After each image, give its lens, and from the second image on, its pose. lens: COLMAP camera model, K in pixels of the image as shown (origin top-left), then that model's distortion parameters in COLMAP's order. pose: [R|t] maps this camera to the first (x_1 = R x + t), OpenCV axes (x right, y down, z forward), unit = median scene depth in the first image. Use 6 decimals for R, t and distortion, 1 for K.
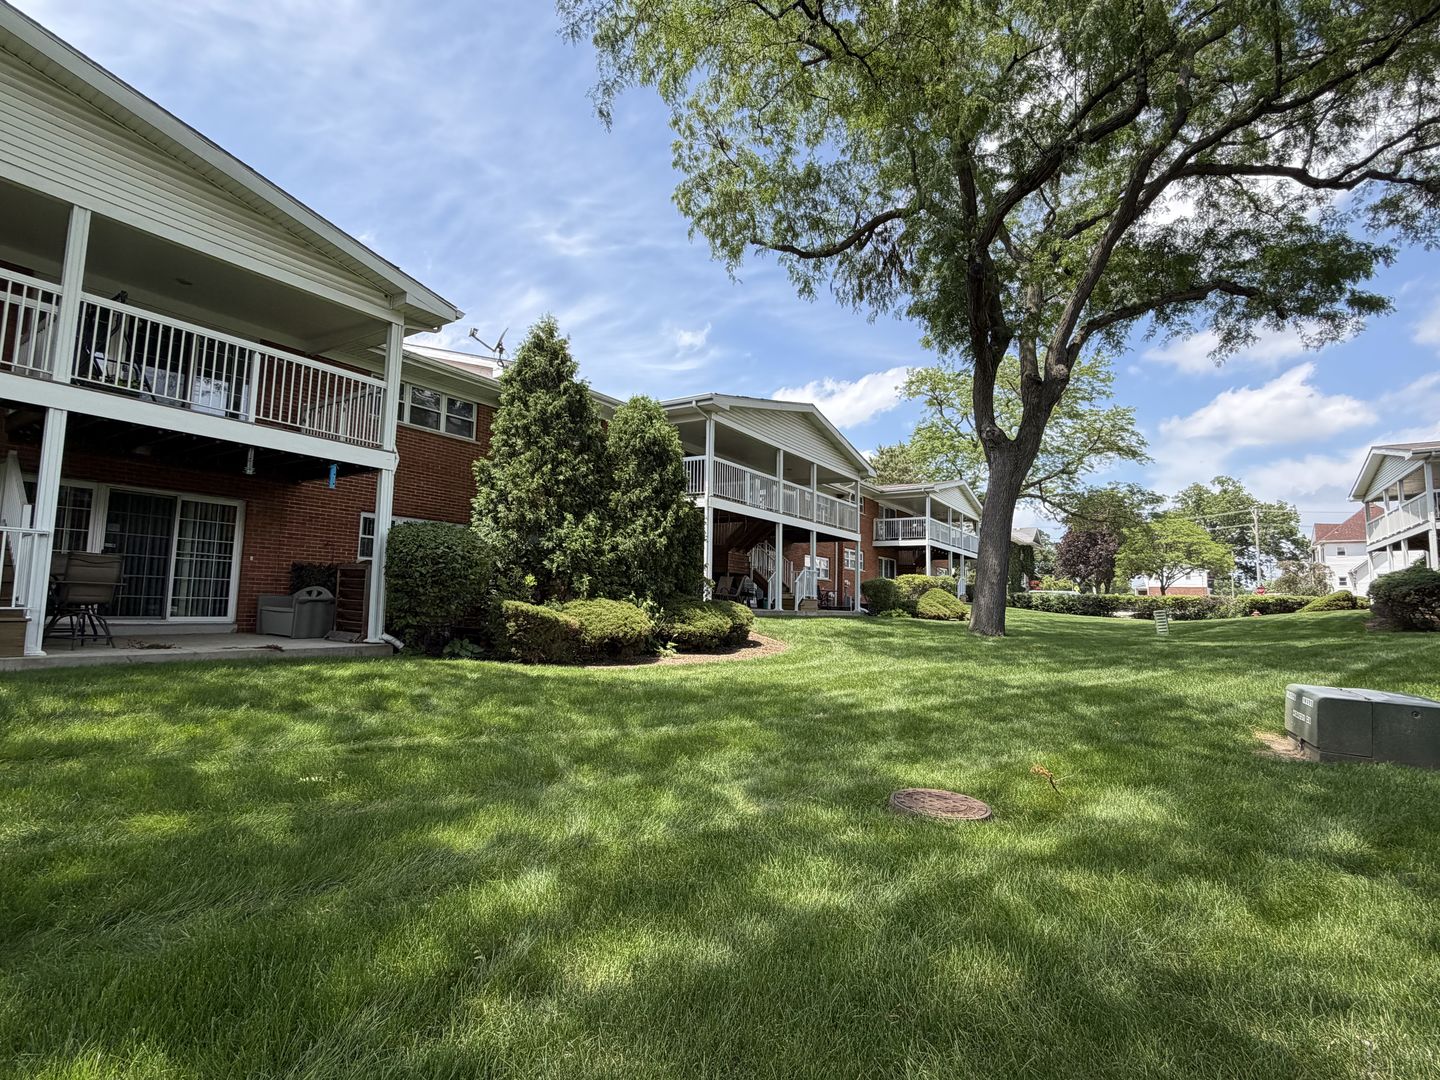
lens RADIAL K [[690.1, 0, 726.4], [0, 690.1, 538.4], [0, 0, 1]] dist [-0.001505, -0.000652]
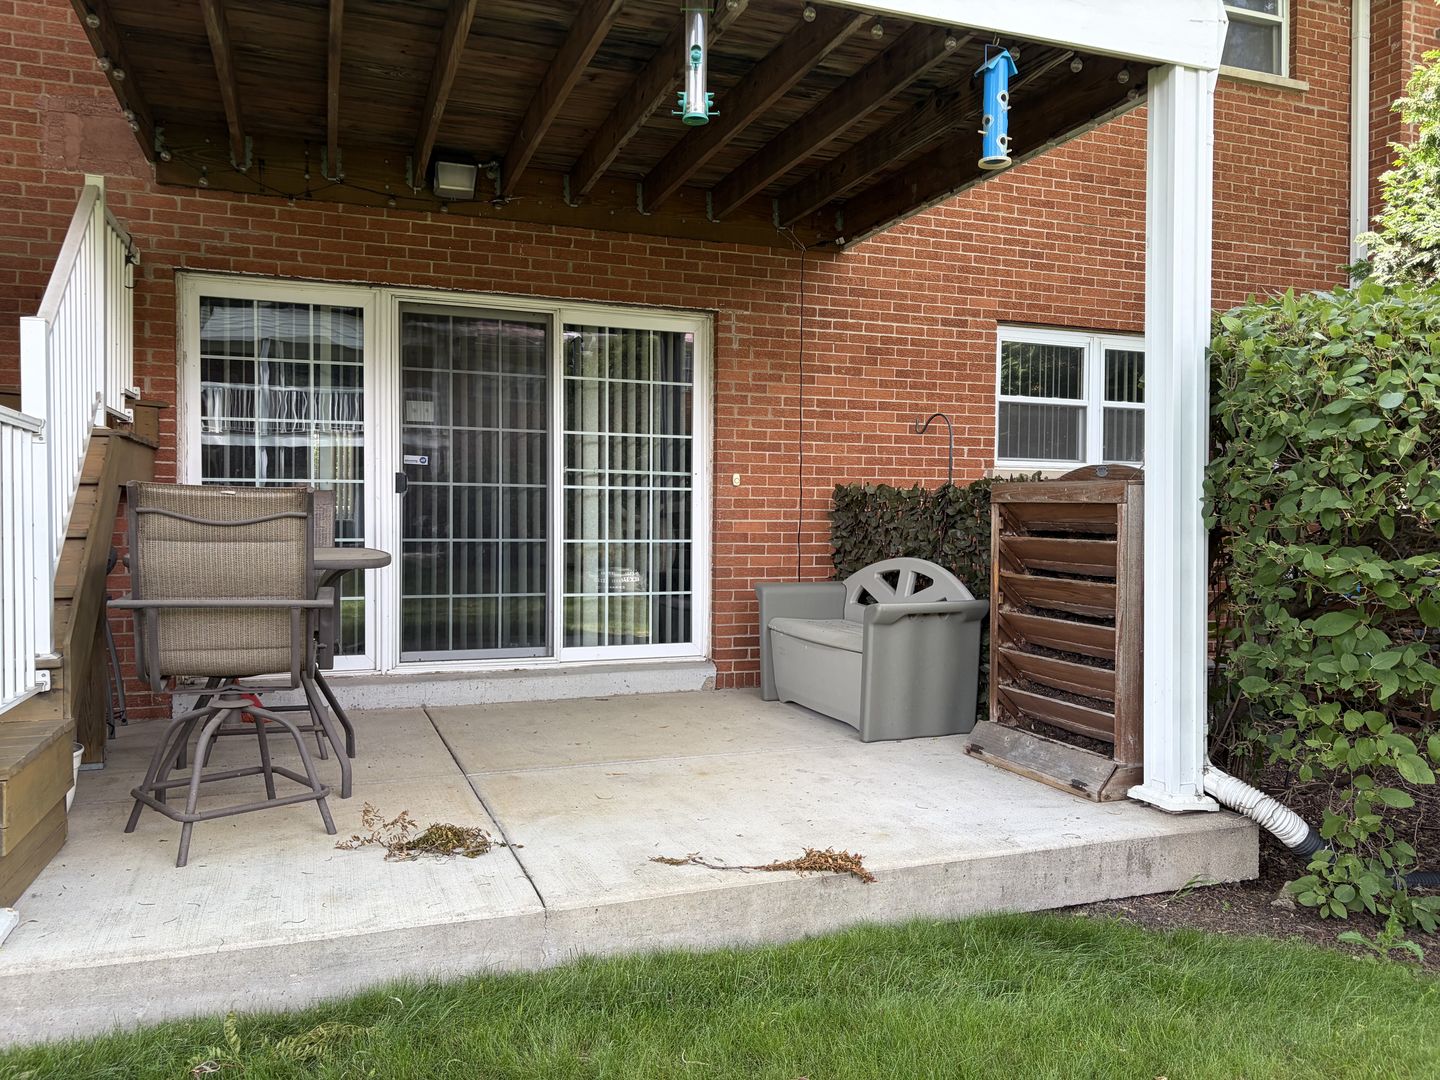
lens RADIAL K [[1084.7, 0, 718.6], [0, 1084.7, 537.8], [0, 0, 1]] dist [0.038519, -0.037178]
pose [[0.807556, -0.012784, -0.589653, -0.381134], [0.069968, 0.994782, 0.074257, 0.017481], [0.585626, -0.101224, 0.804236, 0.562721]]
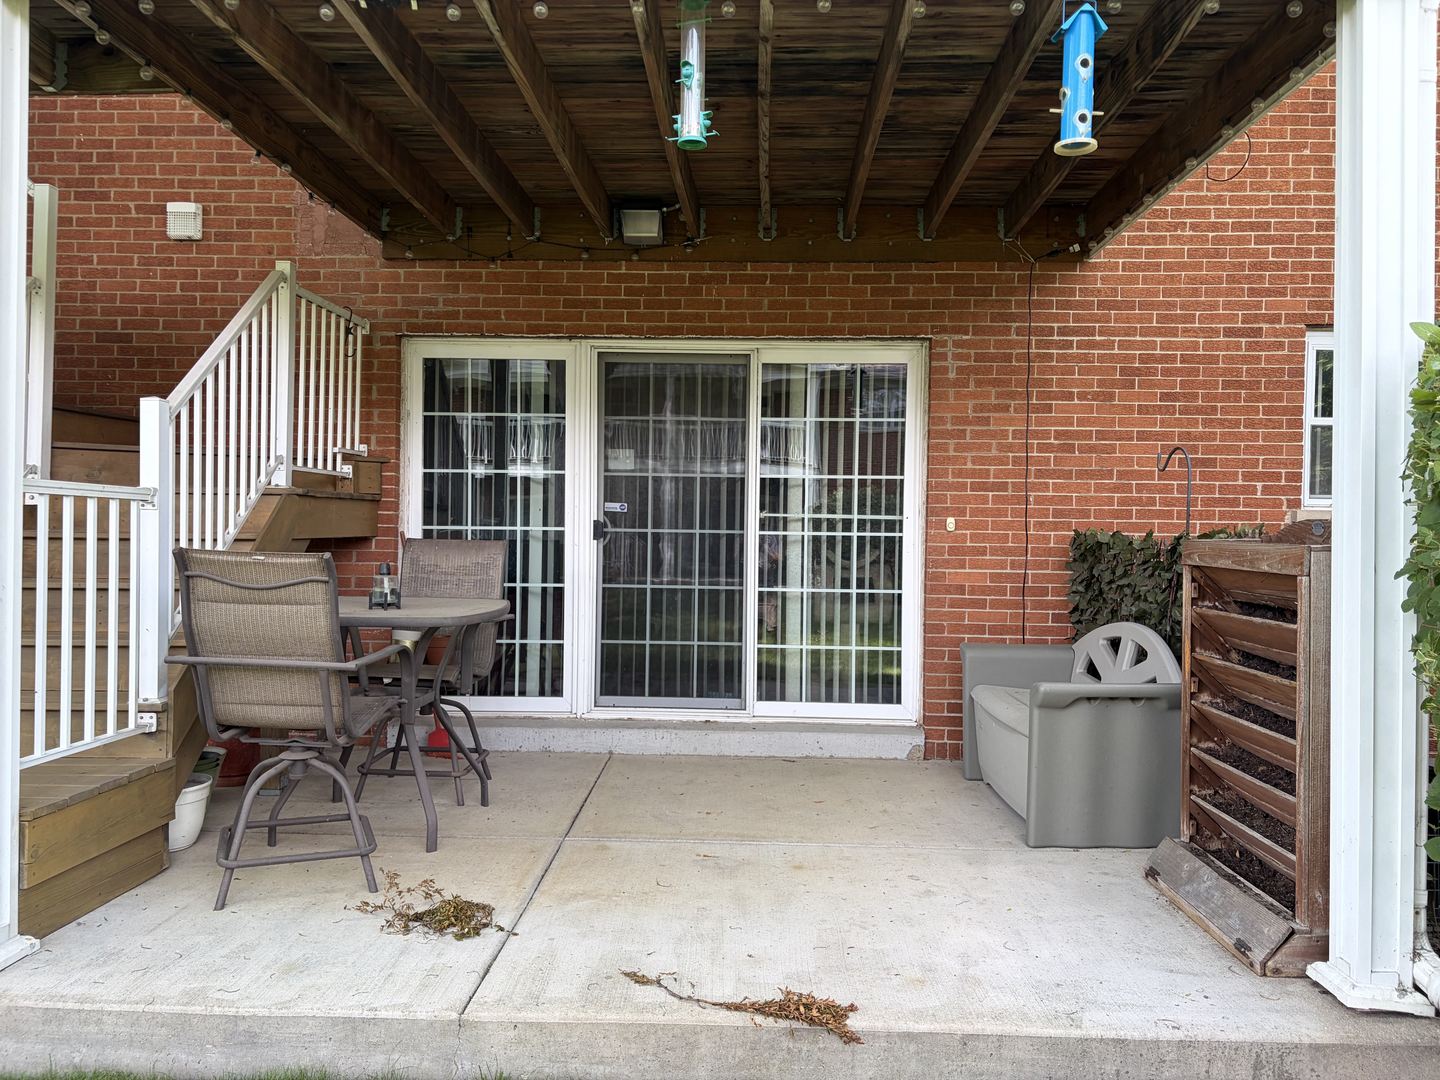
lens RADIAL K [[1084.7, 0, 718.3], [0, 1084.7, 542.0], [0, 0, 1]] dist [0.038519, -0.037178]
pose [[0.521461, -0.016774, -0.853110, -0.331236], [0.078611, 0.996499, 0.028457, 0.014996], [0.849646, -0.081903, 0.520954, 0.670366]]
